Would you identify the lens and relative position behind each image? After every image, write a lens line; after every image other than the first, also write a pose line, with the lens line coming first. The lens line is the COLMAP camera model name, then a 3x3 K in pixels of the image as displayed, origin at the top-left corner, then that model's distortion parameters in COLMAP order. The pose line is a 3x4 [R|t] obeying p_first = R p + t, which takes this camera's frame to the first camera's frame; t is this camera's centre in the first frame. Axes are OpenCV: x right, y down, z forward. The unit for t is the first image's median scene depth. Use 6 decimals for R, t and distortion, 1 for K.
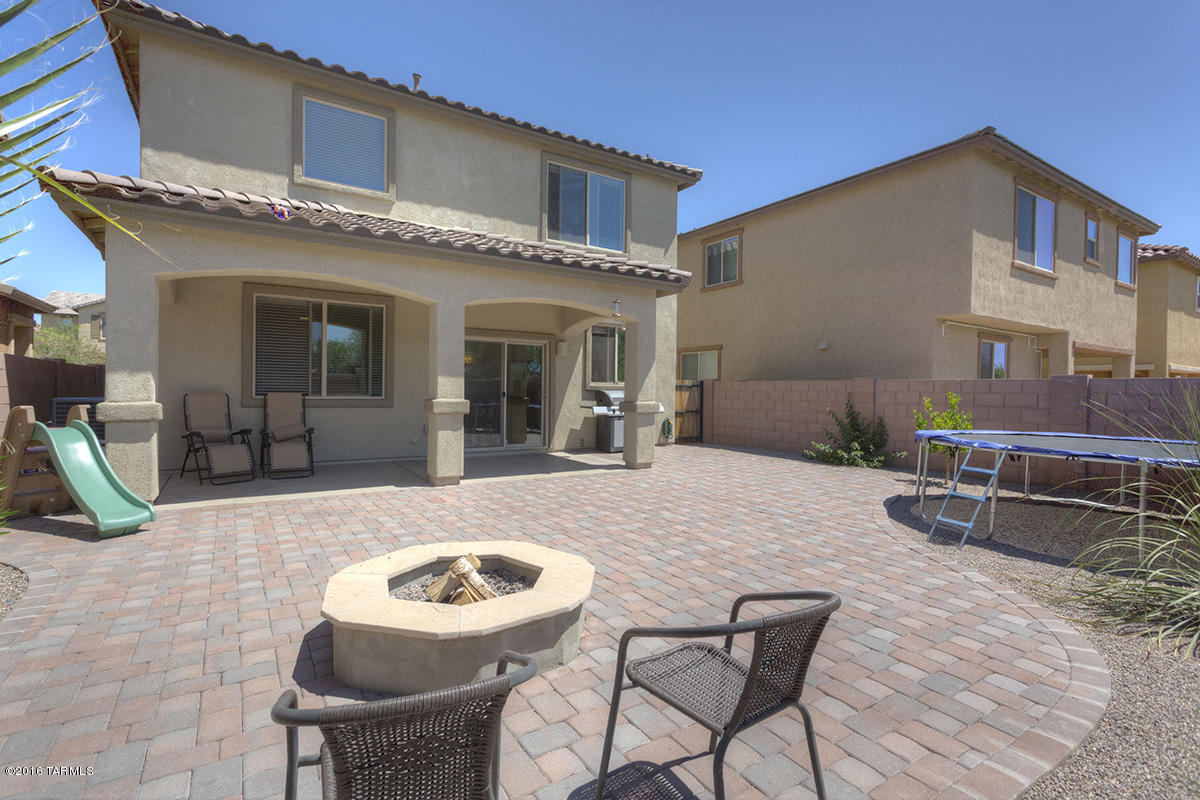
lens RADIAL K [[564.8, 0, 601.2], [0, 564.8, 393.6], [0, 0, 1]] dist [0.006208, 0.001912]
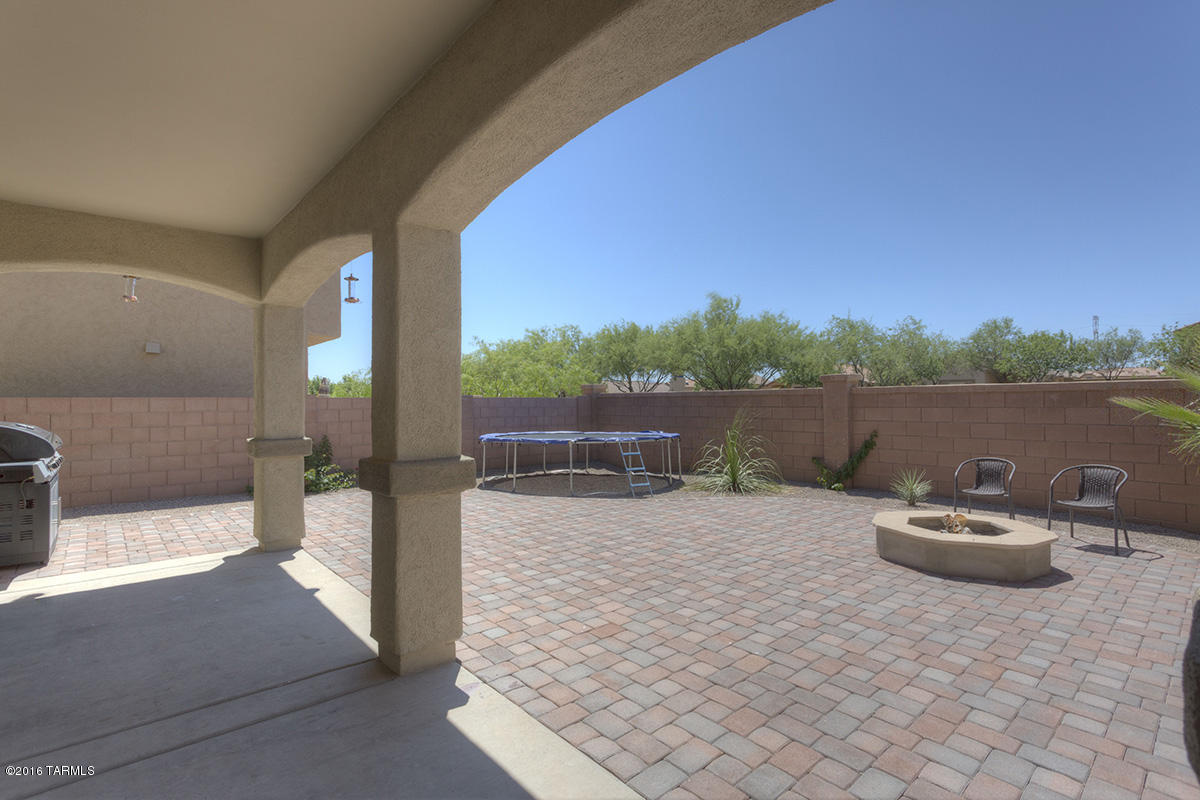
lens RADIAL K [[564.8, 0, 600.5], [0, 564.8, 398.7], [0, 0, 1]] dist [0.006208, 0.001912]
pose [[-0.146537, -0.008426, 0.989169, -0.632248], [0.016156, 0.999810, 0.010910, -0.030688], [-0.989073, 0.017580, -0.146373, 0.827586]]
